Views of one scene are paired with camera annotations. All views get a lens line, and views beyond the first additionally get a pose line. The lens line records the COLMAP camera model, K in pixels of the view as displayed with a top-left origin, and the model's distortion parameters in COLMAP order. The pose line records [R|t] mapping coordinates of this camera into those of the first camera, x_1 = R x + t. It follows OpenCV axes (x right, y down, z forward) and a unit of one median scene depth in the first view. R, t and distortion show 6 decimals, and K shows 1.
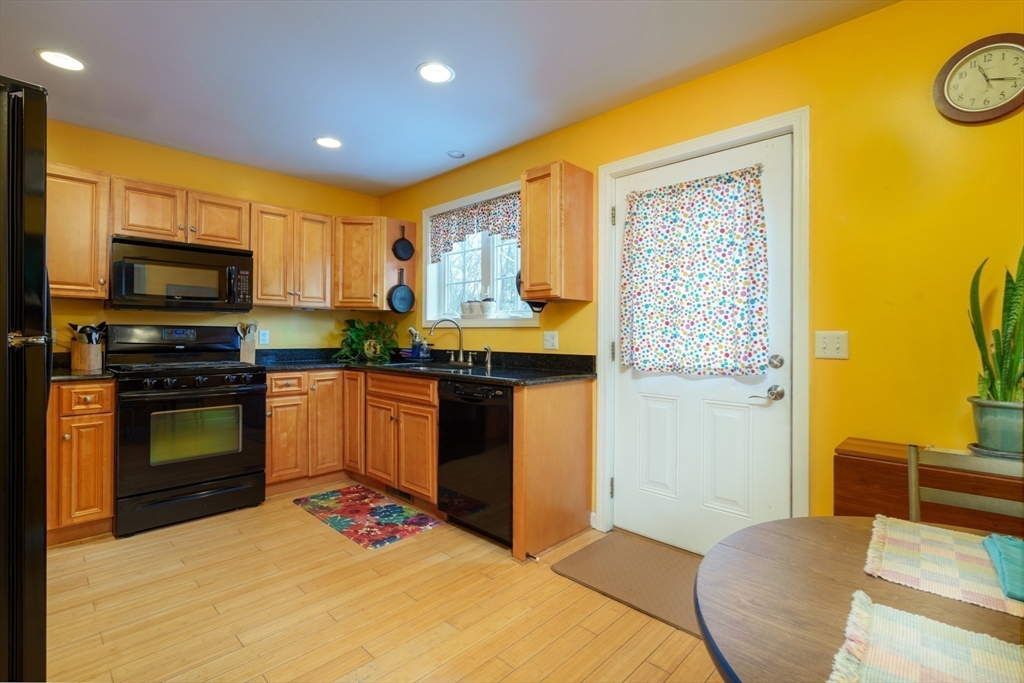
lens RADIAL K [[464.4, 0, 509.8], [0, 464.4, 336.4], [0, 0, 1]] dist [-0.008750, 0.000412]
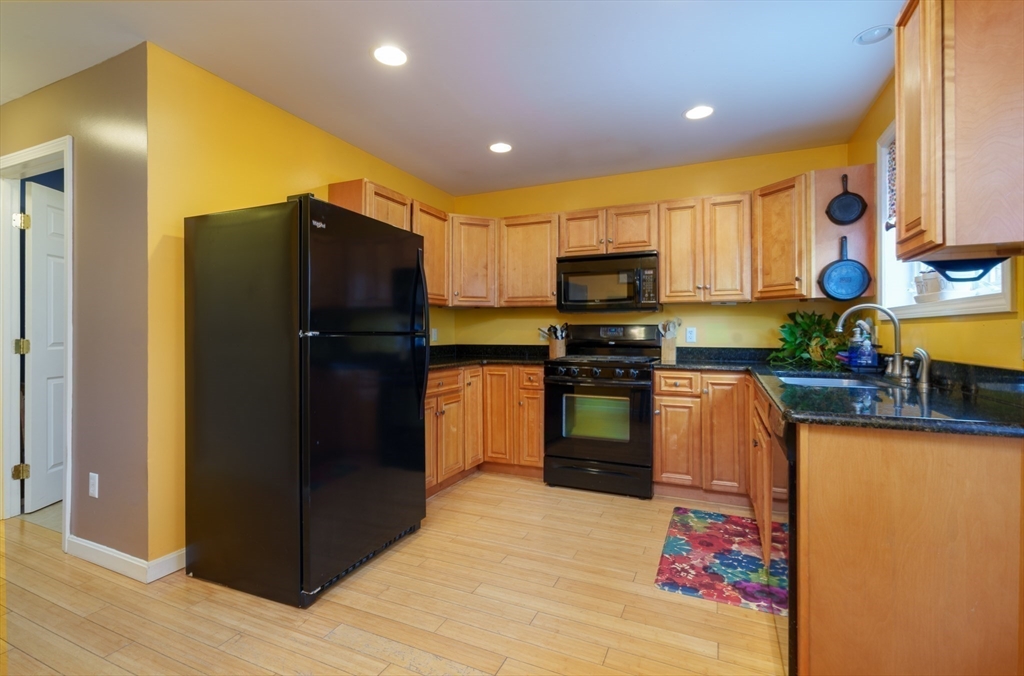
lens RADIAL K [[464.4, 0, 511.4], [0, 464.4, 334.0], [0, 0, 1]] dist [-0.008750, 0.000412]
pose [[0.341999, -0.001332, -0.939699, 0.313288], [-0.001143, 0.999998, -0.001834, 0.002870], [0.939699, 0.001701, 0.341997, 0.368542]]
